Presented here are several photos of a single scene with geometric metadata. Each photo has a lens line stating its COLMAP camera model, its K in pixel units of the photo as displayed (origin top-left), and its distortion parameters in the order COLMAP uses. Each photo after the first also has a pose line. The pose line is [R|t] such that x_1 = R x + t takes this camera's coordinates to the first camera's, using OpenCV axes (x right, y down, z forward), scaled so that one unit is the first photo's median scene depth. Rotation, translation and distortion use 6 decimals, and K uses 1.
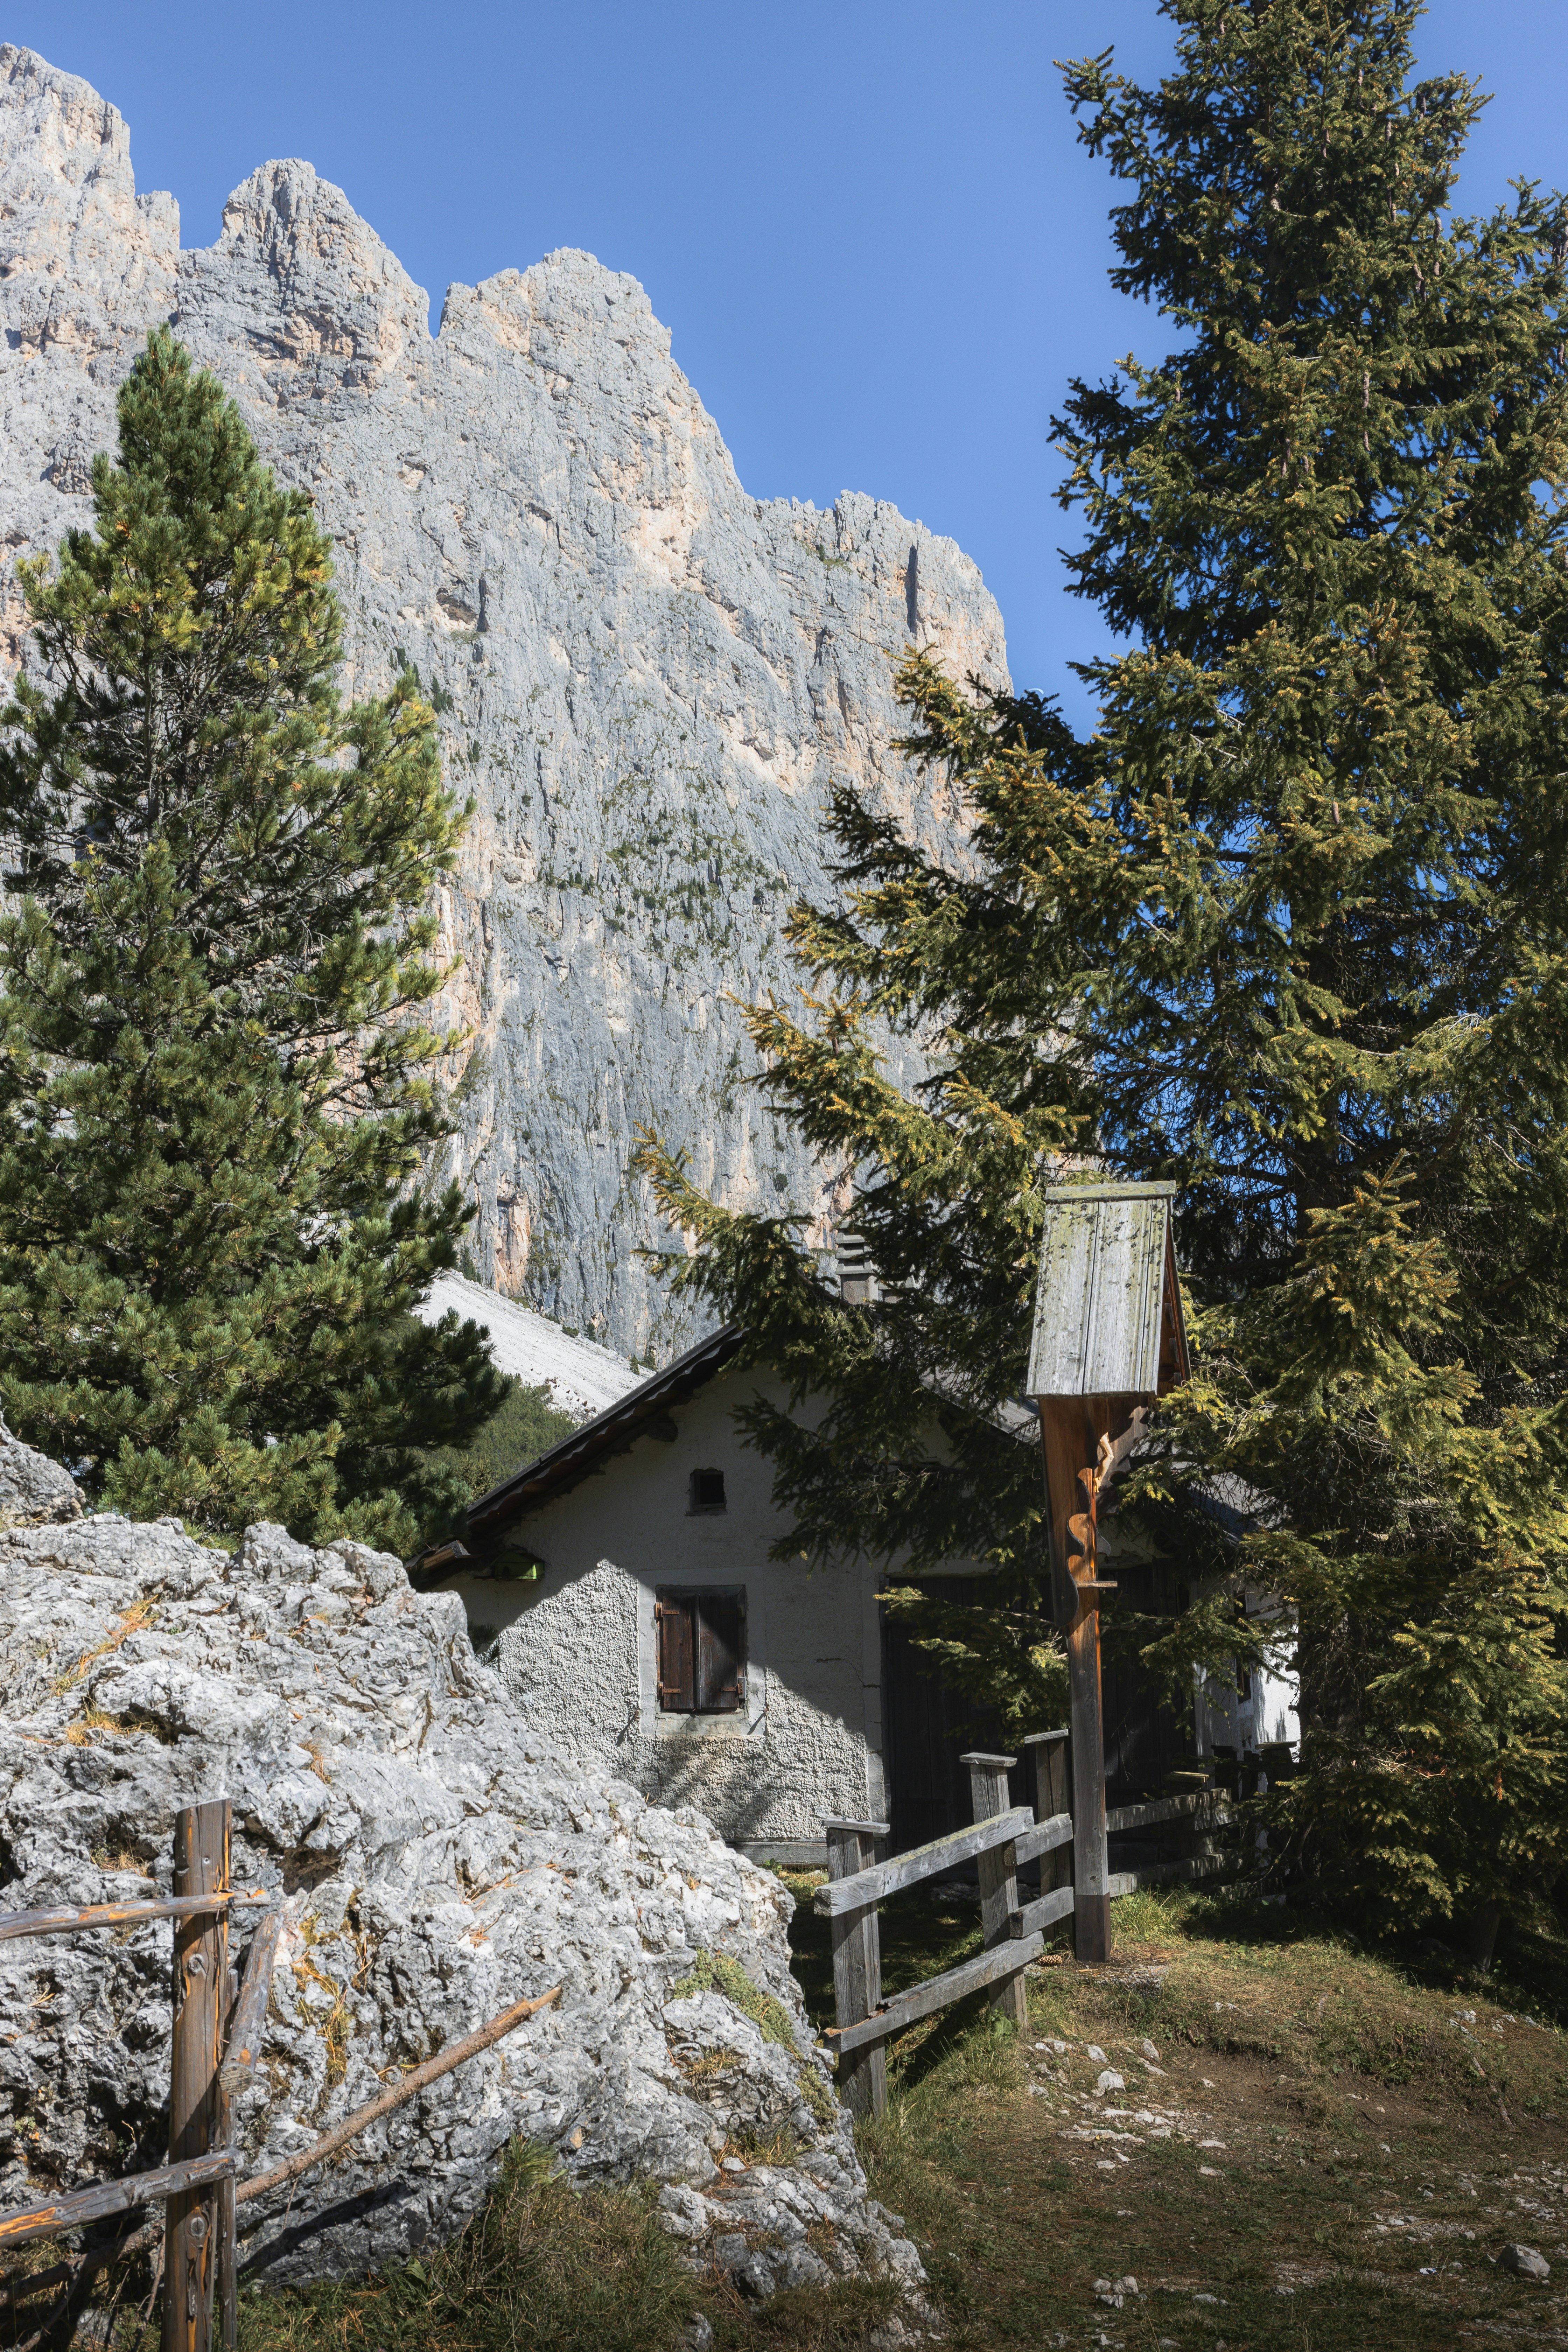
lens RADIAL K [[2735.6, 0, 784.0], [0, 2735.6, 1176.0], [0, 0, 1]] dist [-0.016618, 0.007096]
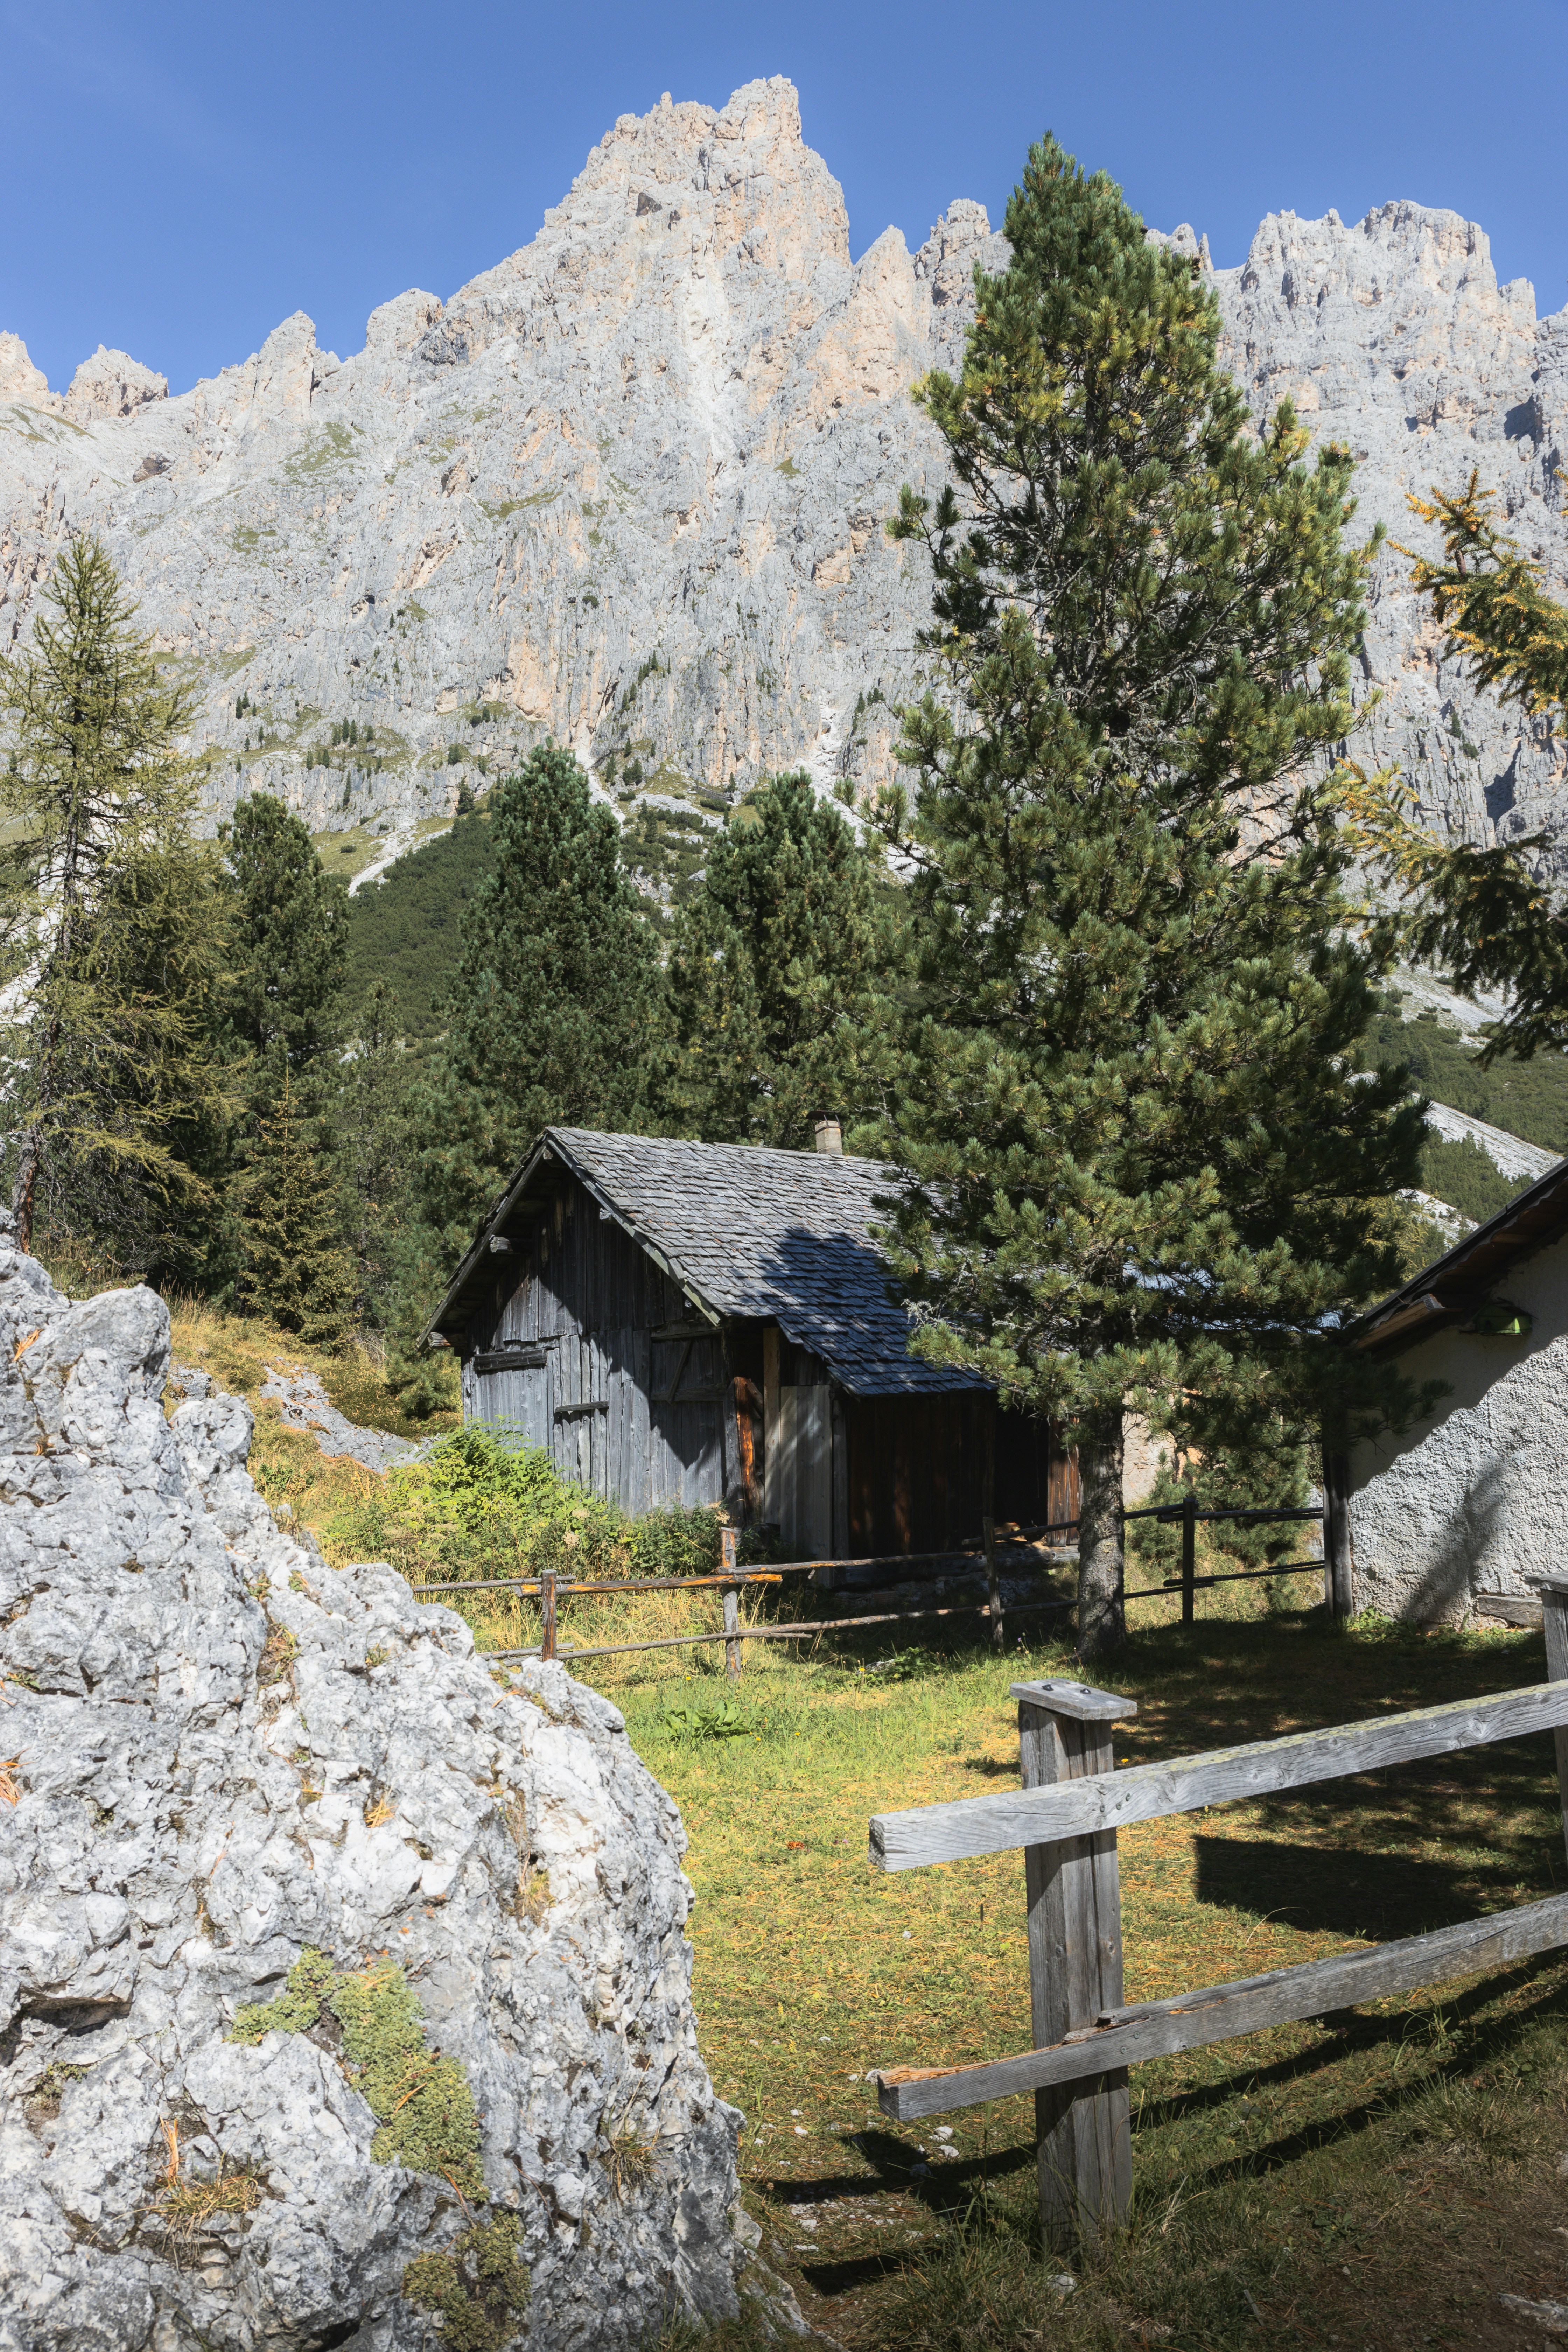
lens RADIAL K [[1986.3, 0, 784.0], [0, 1986.3, 1176.0], [0, 0, 1]] dist [-0.017851, -0.007759]
pose [[0.814795, -0.047769, -0.577778, 0.098707], [0.080060, 0.996322, 0.030529, 0.048735], [0.574195, -0.071131, 0.815622, 0.278052]]
